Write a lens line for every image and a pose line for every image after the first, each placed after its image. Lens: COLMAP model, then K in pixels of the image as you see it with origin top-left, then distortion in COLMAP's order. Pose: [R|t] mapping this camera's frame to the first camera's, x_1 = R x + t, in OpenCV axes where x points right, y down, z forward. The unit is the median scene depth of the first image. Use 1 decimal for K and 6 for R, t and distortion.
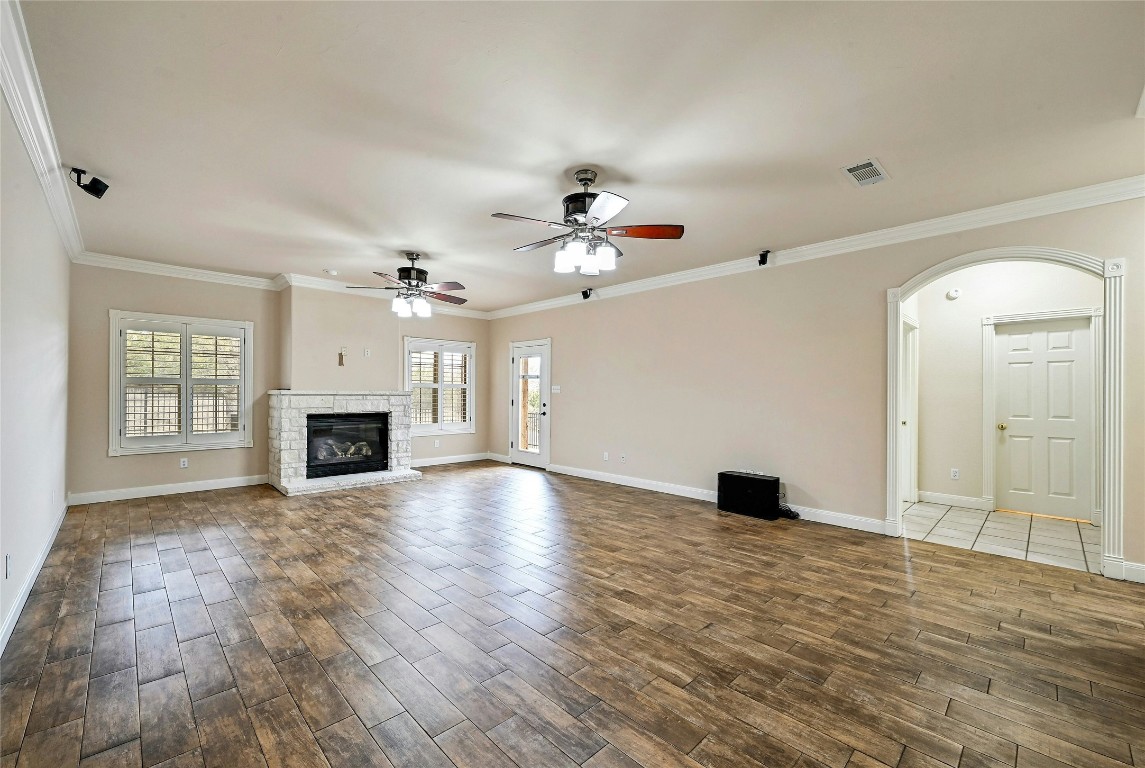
lens RADIAL K [[459.3, 0, 572.7], [0, 459.3, 384.1], [0, 0, 1]] dist [0.000247, -0.000123]
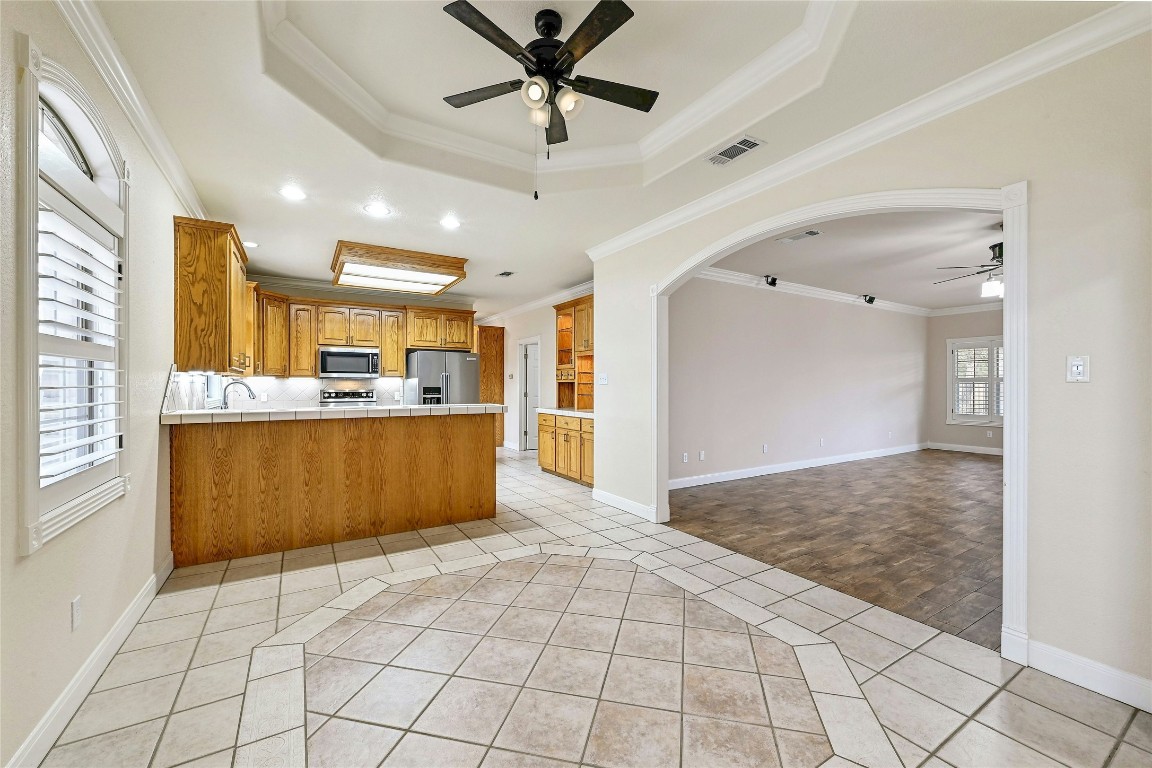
lens RADIAL K [[462.1, 0, 579.9], [0, 462.1, 386.4], [0, 0, 1]] dist [0.000247, -0.000123]
pose [[-0.218097, -0.004937, -0.975915, 2.295472], [-0.002036, 0.999987, -0.004603, 0.058191], [0.975925, 0.000983, -0.218105, 0.125620]]
